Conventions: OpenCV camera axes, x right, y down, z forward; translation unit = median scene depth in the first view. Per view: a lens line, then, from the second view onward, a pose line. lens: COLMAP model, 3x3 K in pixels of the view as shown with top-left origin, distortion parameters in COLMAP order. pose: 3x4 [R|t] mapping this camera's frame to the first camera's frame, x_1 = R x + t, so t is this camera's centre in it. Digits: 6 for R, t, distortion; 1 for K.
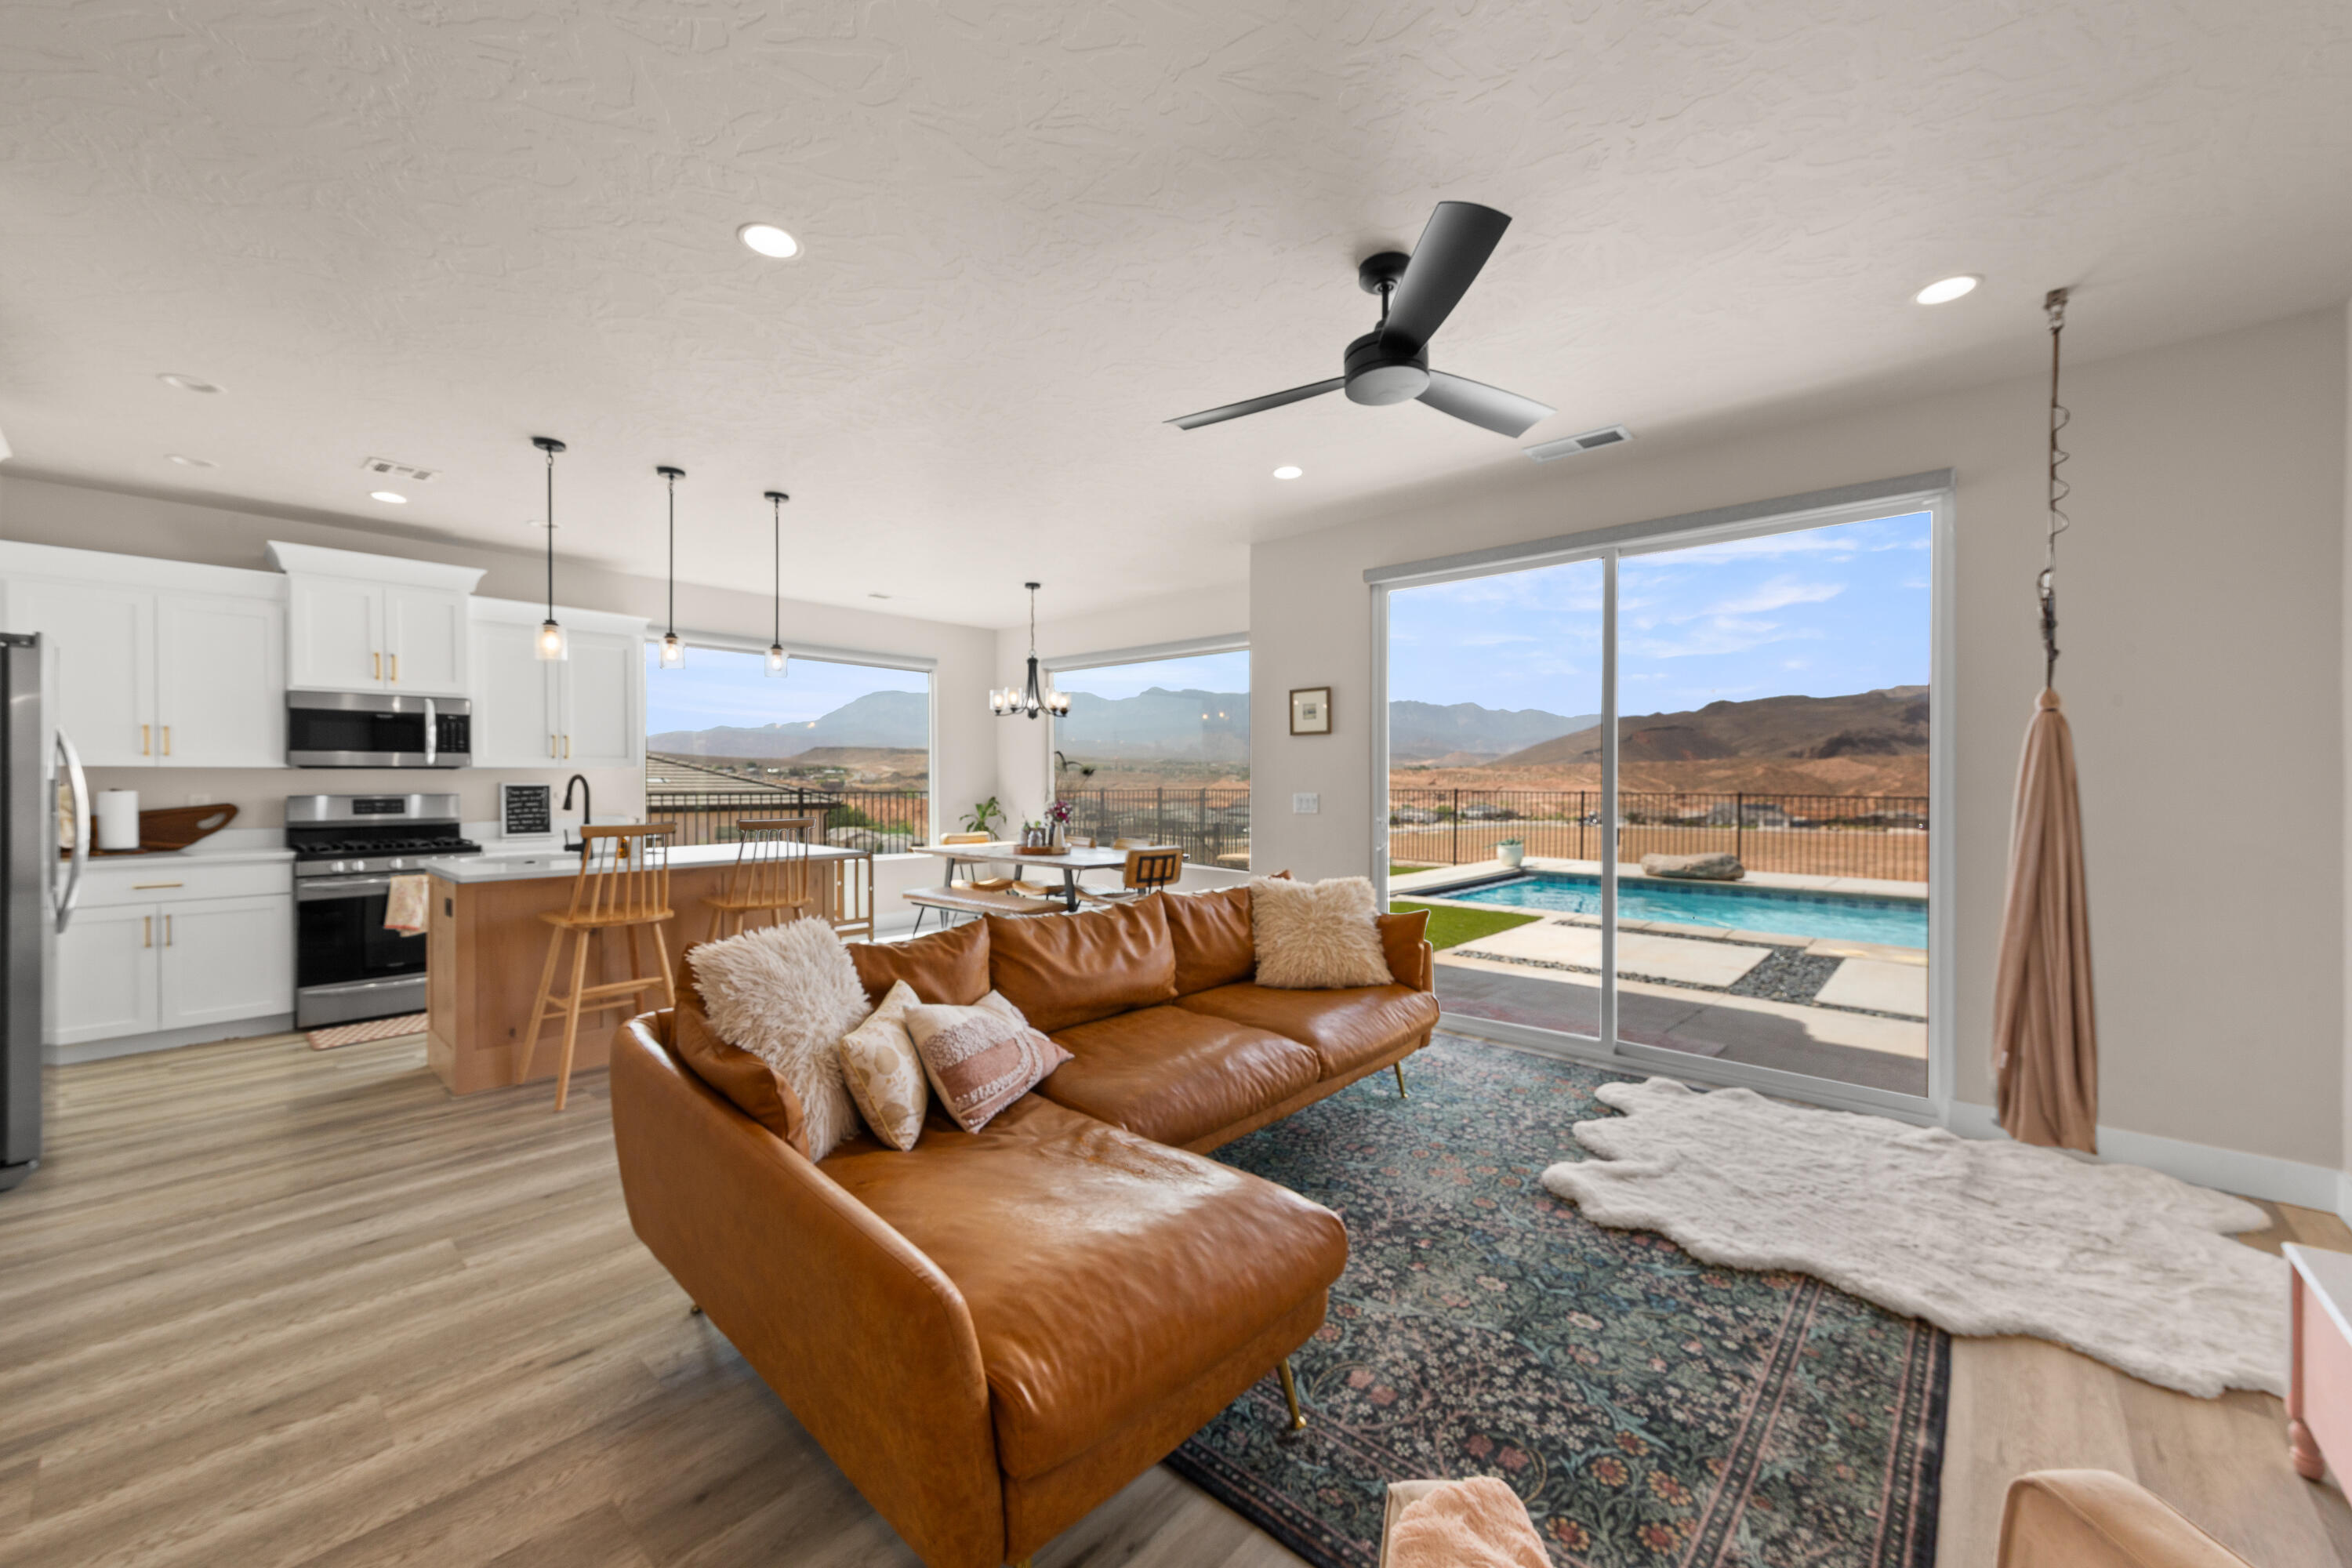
lens RADIAL K [[892.2, 0, 1176.0], [0, 892.2, 784.0], [0, 0, 1]] dist [0.001935, 0.000154]
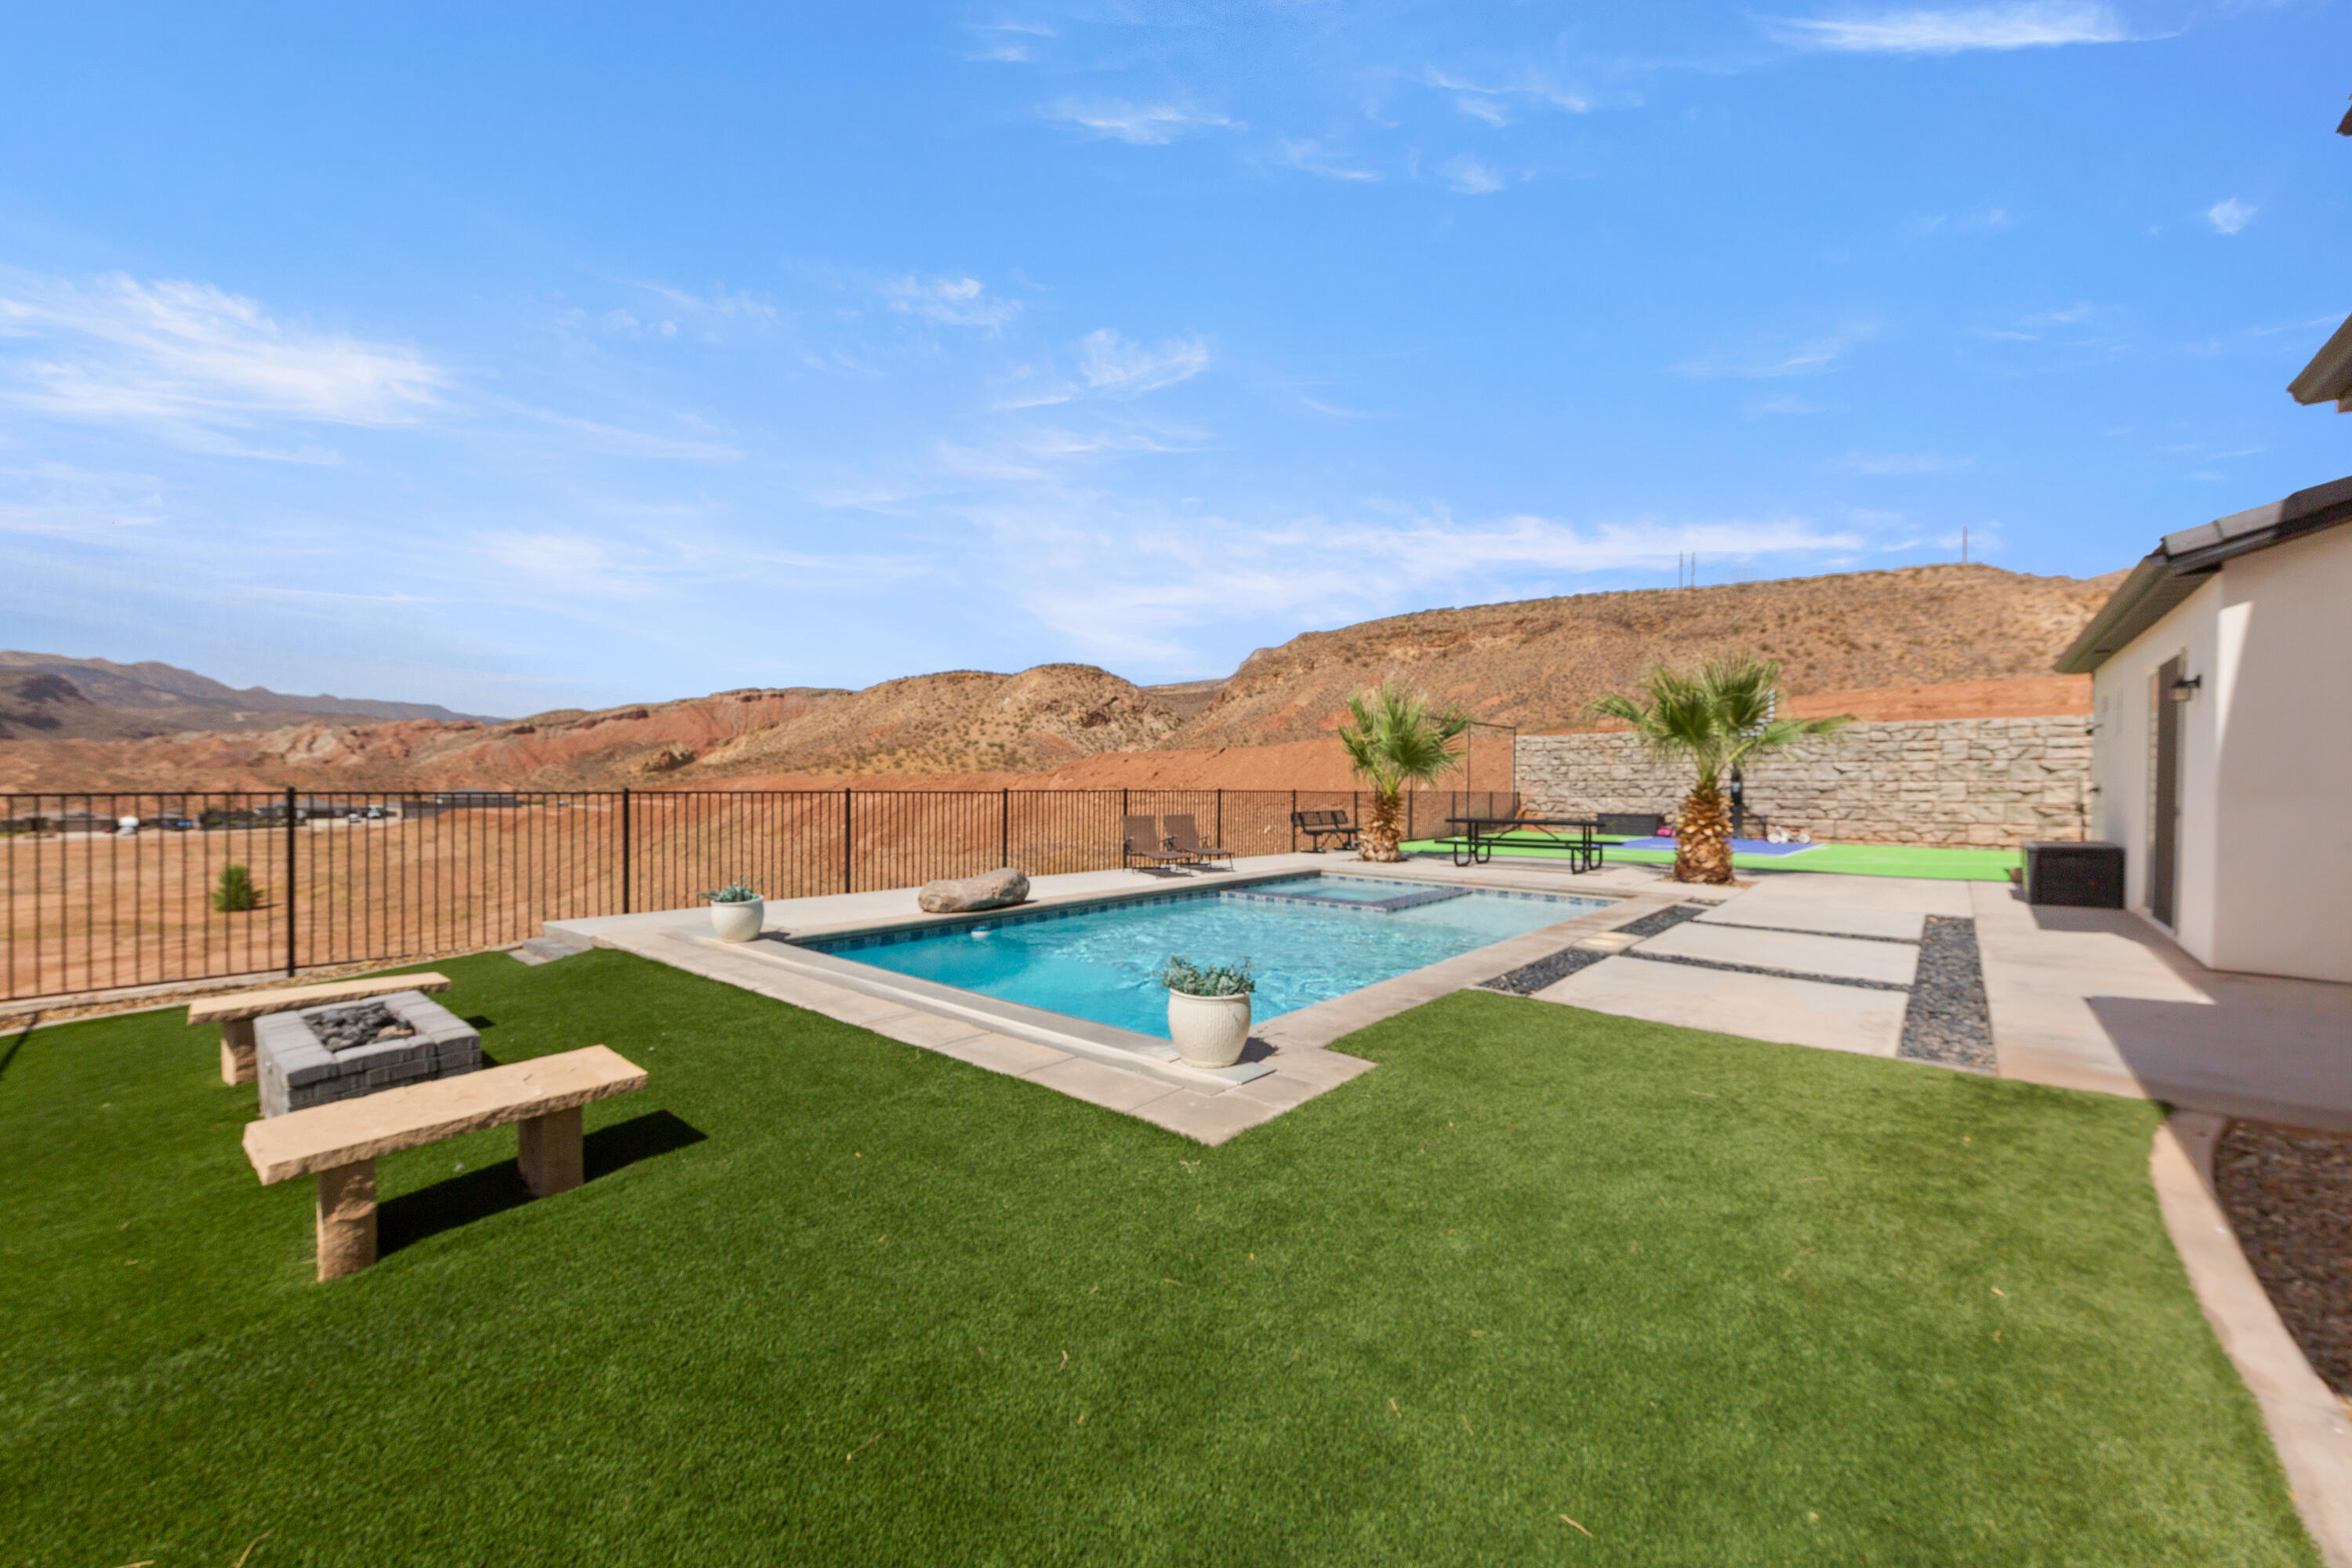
lens RADIAL K [[892.2, 0, 1176.0], [0, 892.2, 784.0], [0, 0, 1]] dist [0.001935, 0.000154]
pose [[-0.024035, -0.007503, 0.999683, -0.443981], [-0.000818, 0.999972, 0.007486, -0.005855], [-0.999711, -0.000637, -0.024040, 2.356015]]
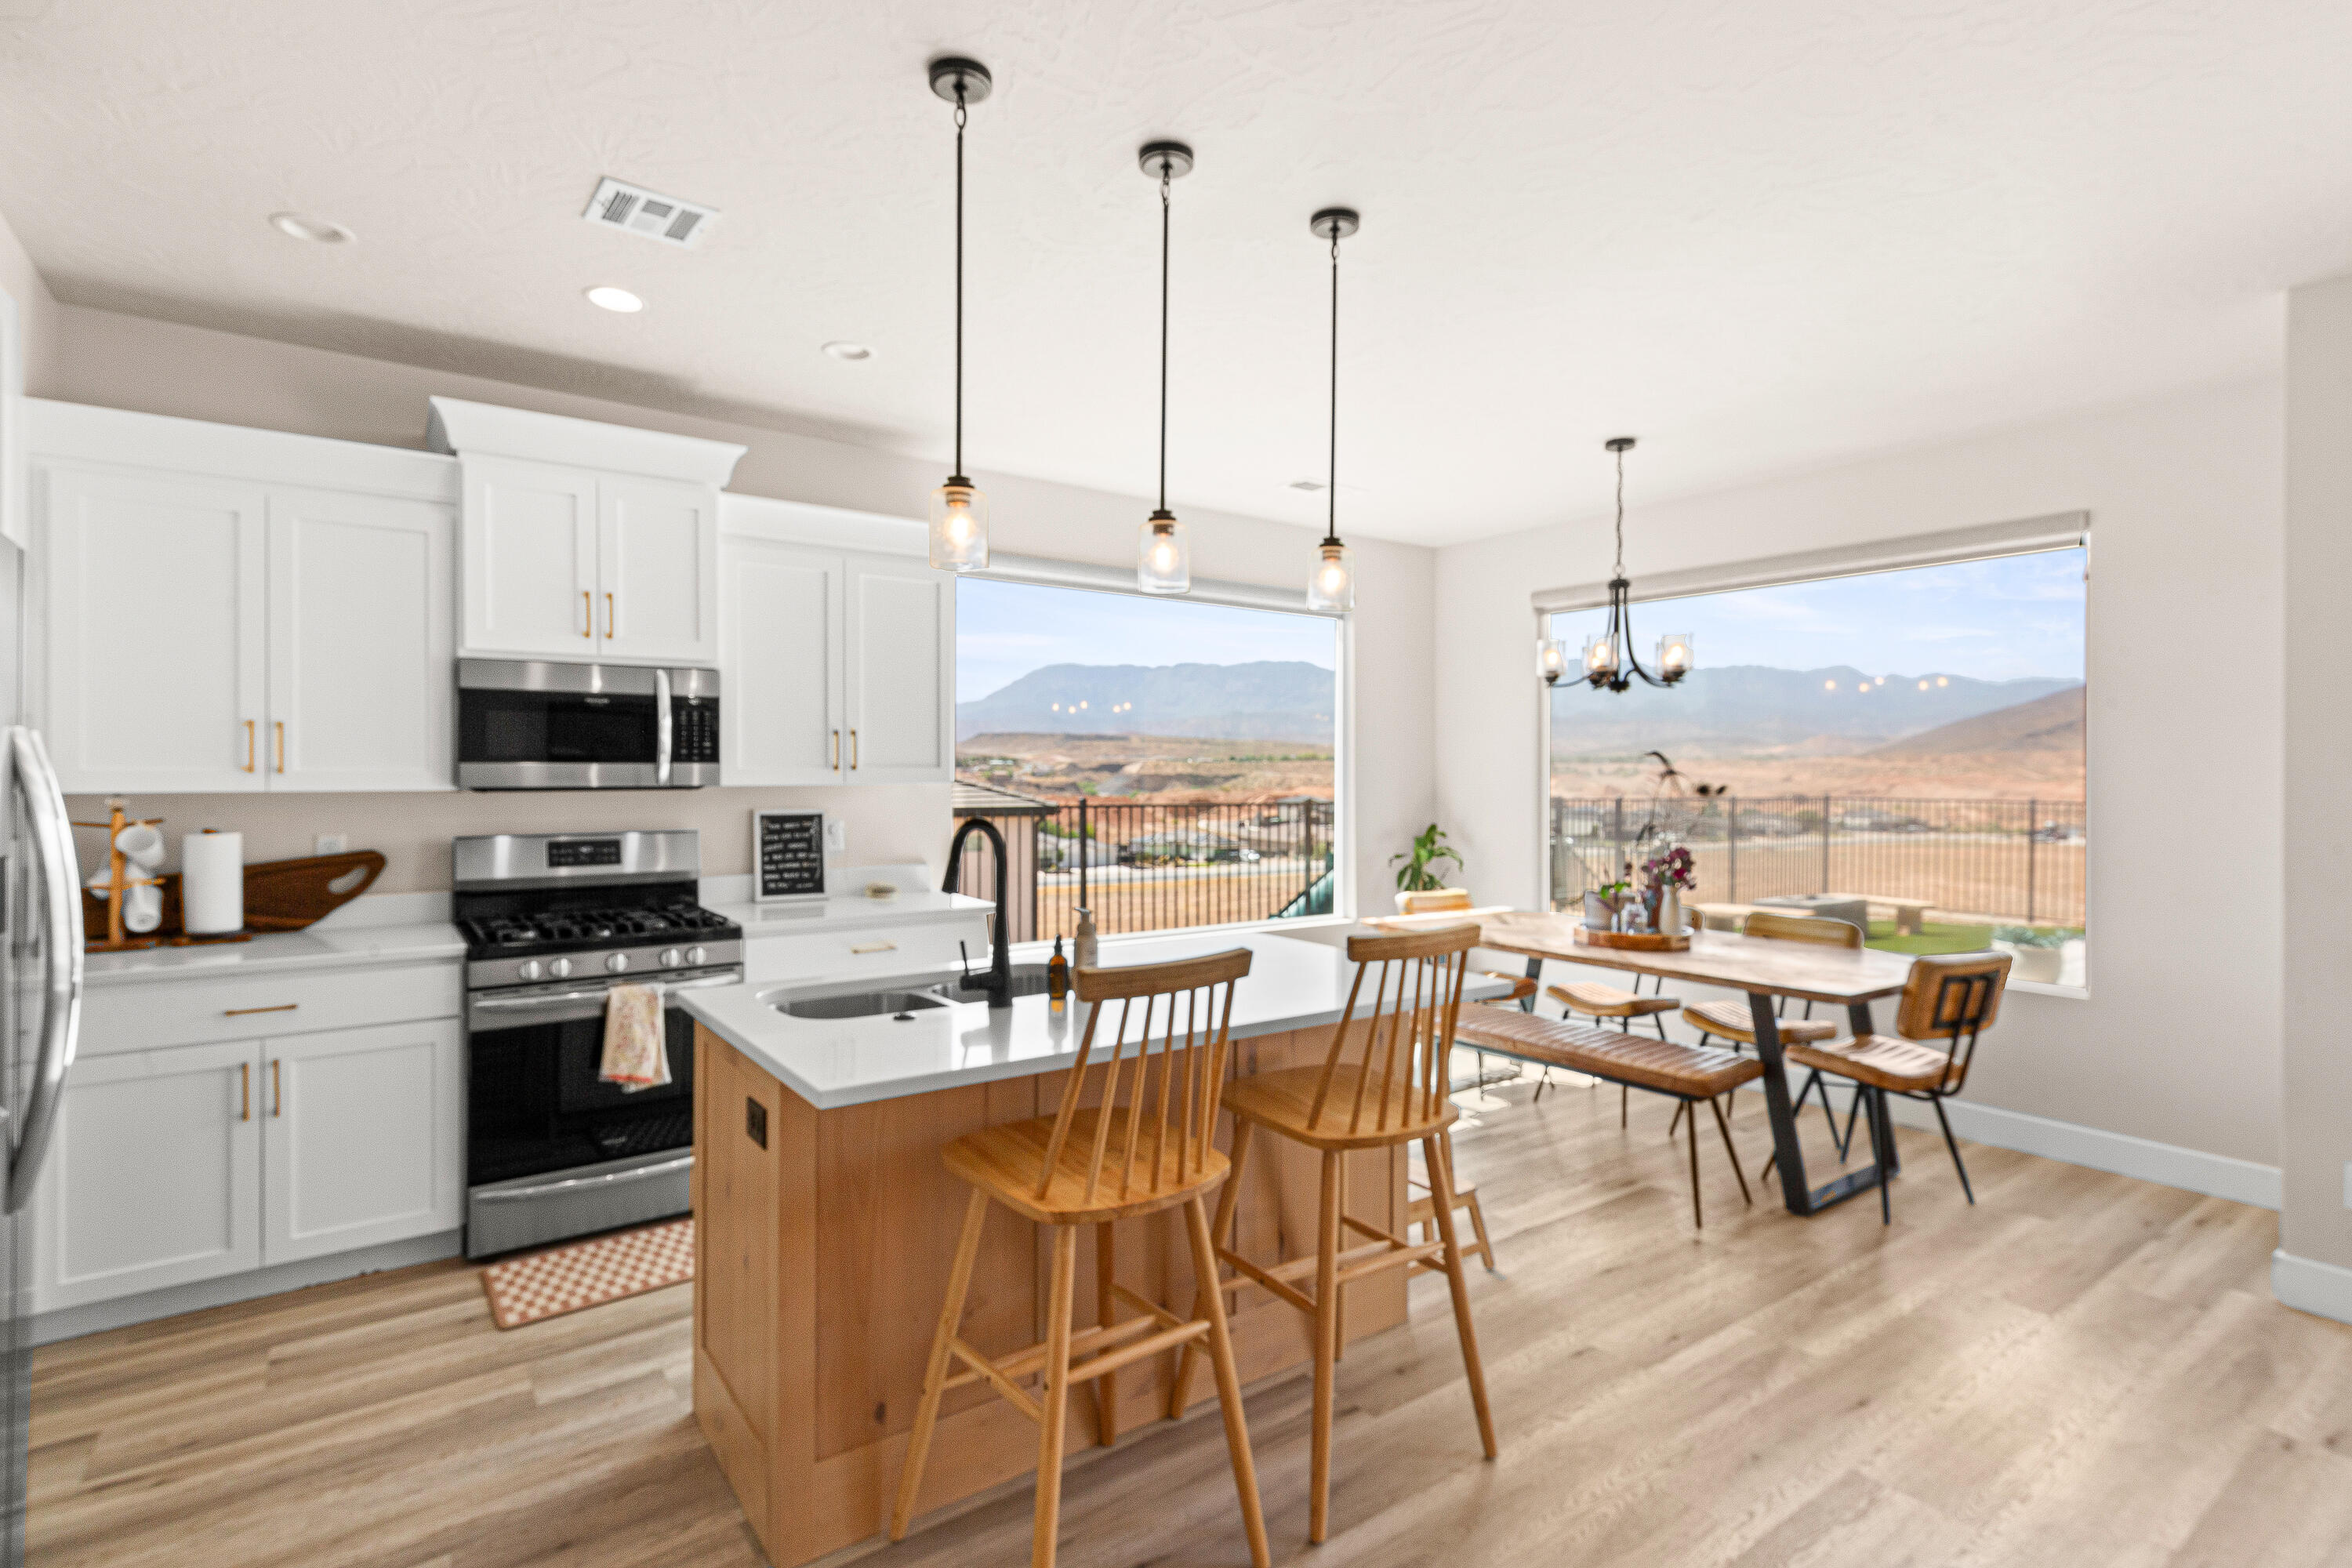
lens RADIAL K [[1130.5, 0, 1169.0], [0, 1130.5, 771.0], [0, 0, 1]] dist [0.005290, -0.000183]
pose [[0.976420, 0.002475, -0.215864, -0.399028], [-0.003808, 0.999976, -0.005759, -0.030044], [0.215845, 0.006446, 0.976406, 0.397765]]
